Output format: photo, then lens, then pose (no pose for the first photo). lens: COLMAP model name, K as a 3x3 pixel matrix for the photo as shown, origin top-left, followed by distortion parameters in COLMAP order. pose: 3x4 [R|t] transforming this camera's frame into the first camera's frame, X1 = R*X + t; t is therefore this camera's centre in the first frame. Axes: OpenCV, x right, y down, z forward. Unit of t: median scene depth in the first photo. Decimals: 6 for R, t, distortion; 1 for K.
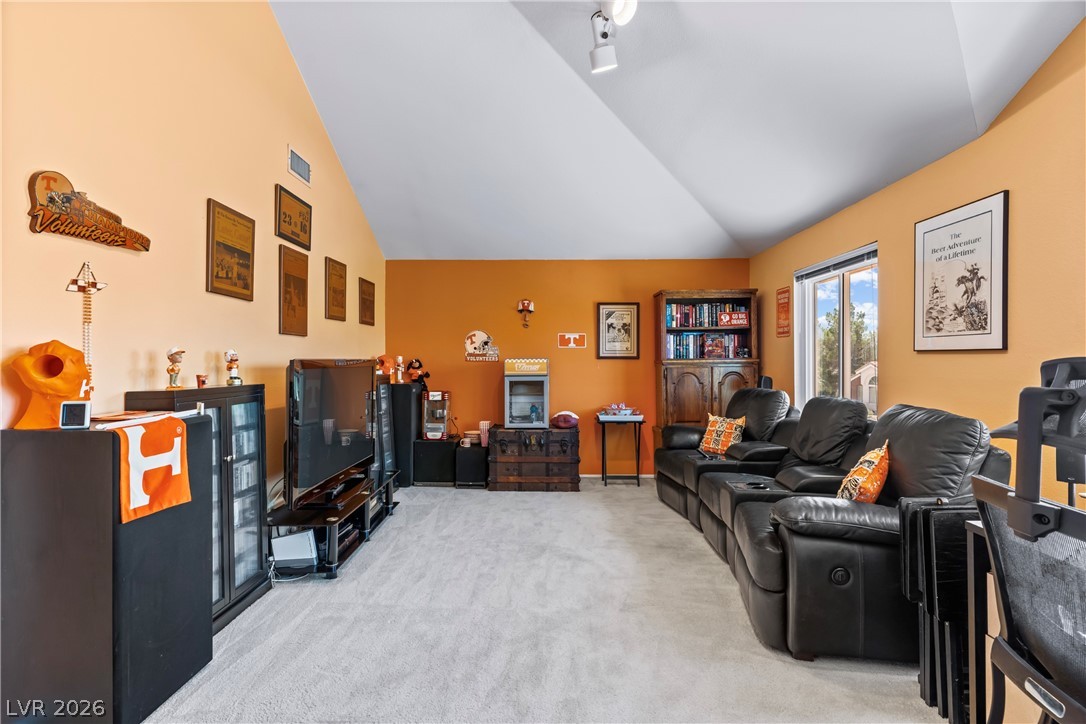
lens RADIAL K [[528.6, 0, 540.9], [0, 528.6, 358.0], [0, 0, 1]] dist [-0.001695, 0.001630]
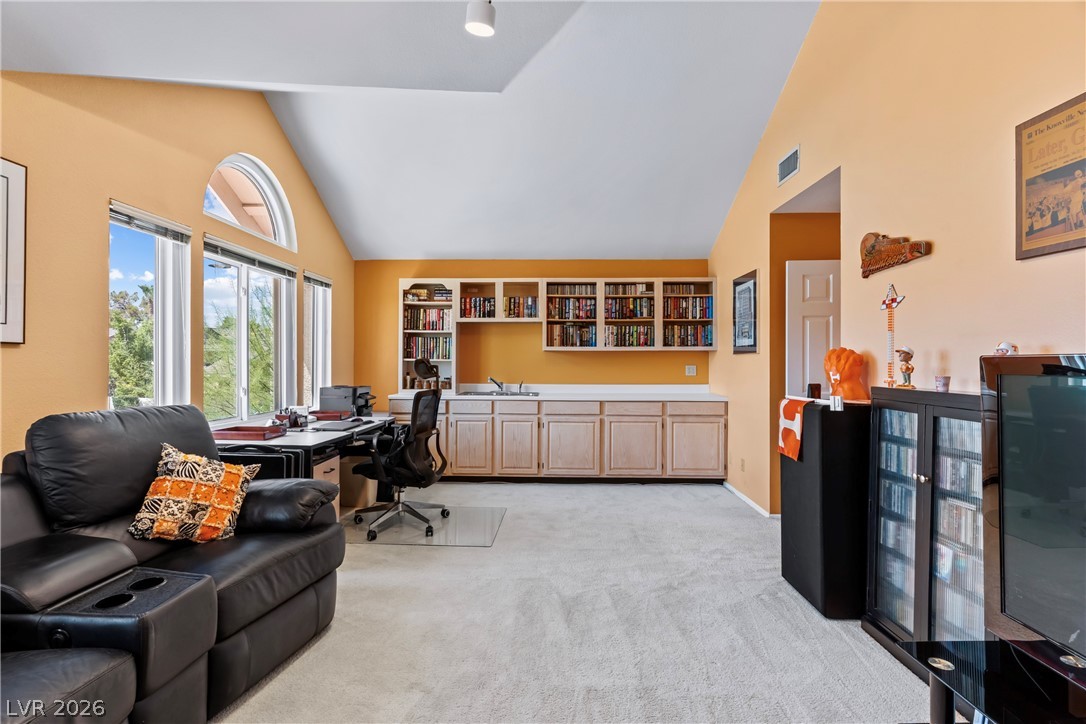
lens RADIAL K [[514.1, 0, 544.3], [0, 514.1, 361.0], [0, 0, 1]] dist [0.002406, -0.000489]
pose [[-0.999914, -0.007145, 0.011021, -0.011234], [-0.007187, 0.999967, -0.003698, 0.012251], [-0.010994, -0.003777, -0.999932, 1.489965]]
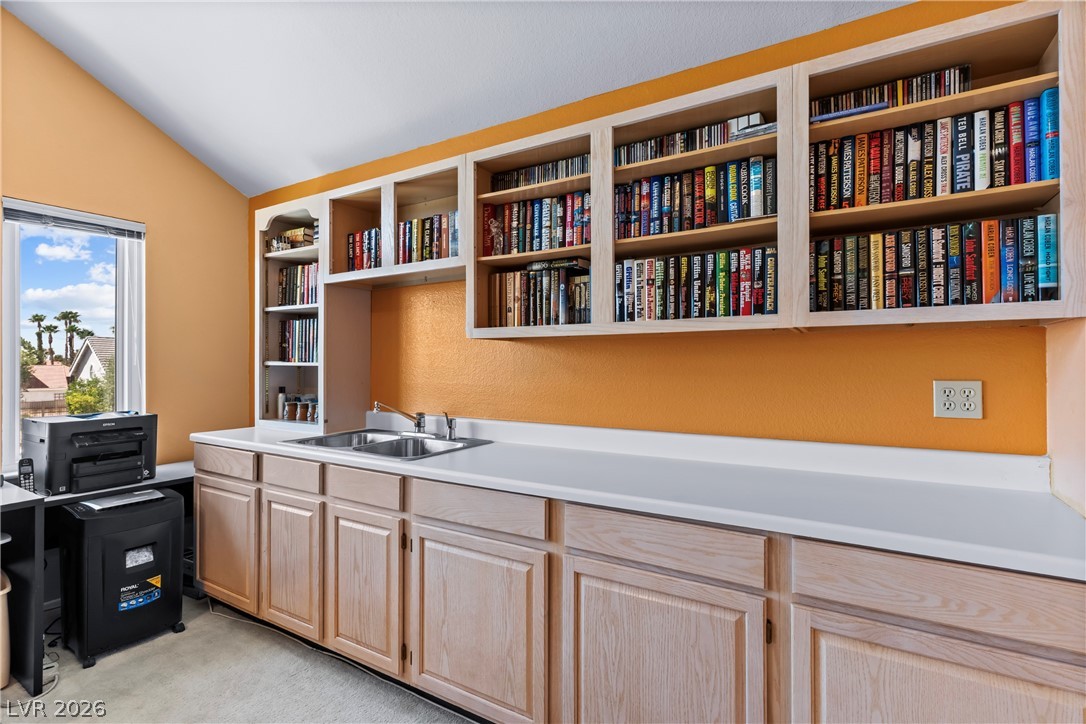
lens RADIAL K [[514.1, 0, 538.4], [0, 514.1, 359.2], [0, 0, 1]] dist [0.002406, -0.000489]
pose [[-0.863231, 0.000621, 0.504809, -0.206282], [-0.003315, 0.999971, -0.006899, 0.007661], [-0.504798, -0.007628, -0.863204, 0.908837]]
